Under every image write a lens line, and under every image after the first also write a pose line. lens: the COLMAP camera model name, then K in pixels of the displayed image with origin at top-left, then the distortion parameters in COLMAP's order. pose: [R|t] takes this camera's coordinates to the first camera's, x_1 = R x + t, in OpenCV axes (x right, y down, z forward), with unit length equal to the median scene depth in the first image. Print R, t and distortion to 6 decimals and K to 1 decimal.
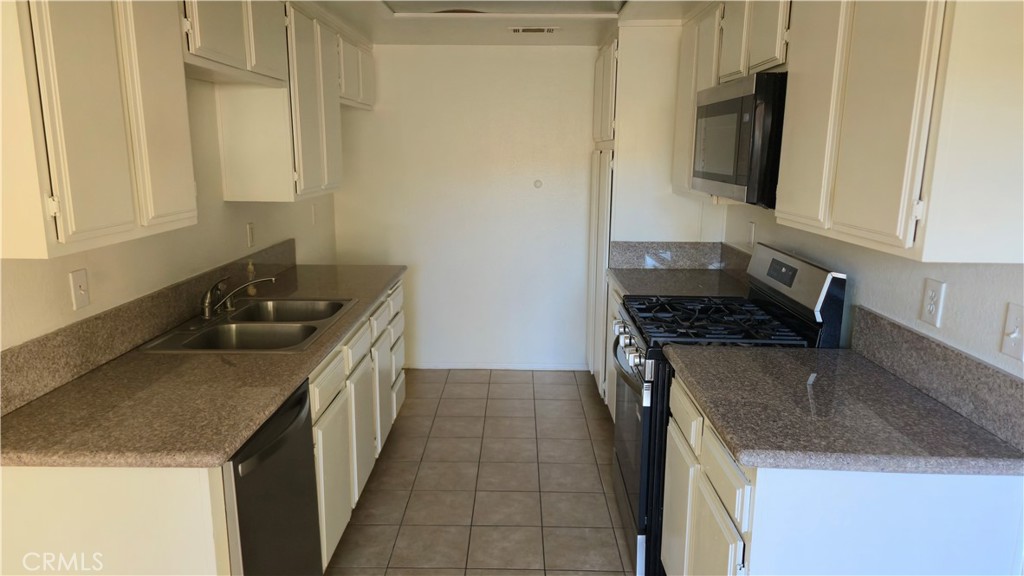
lens RADIAL K [[678.0, 0, 511.5], [0, 678.0, 280.9], [0, 0, 1]] dist [0.061623, -0.058178]
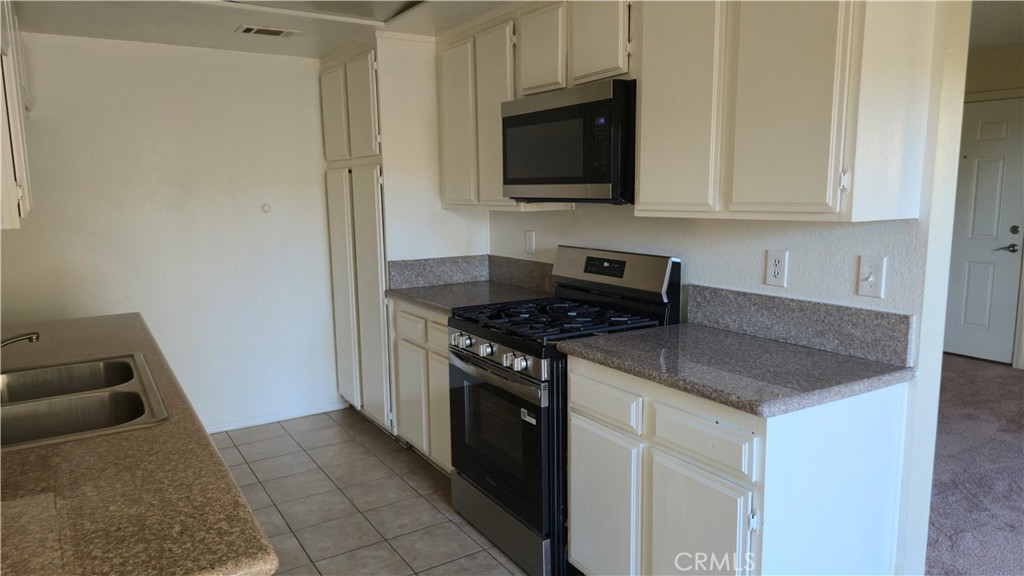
lens RADIAL K [[679.0, 0, 512.0], [0, 679.0, 288.0], [0, 0, 1]] dist [0.070194, -0.064247]
pose [[0.835988, -0.097297, 0.540053, -0.362097], [0.123162, 0.992316, -0.011875, 0.018116], [-0.534748, 0.076441, 0.841547, 0.177699]]
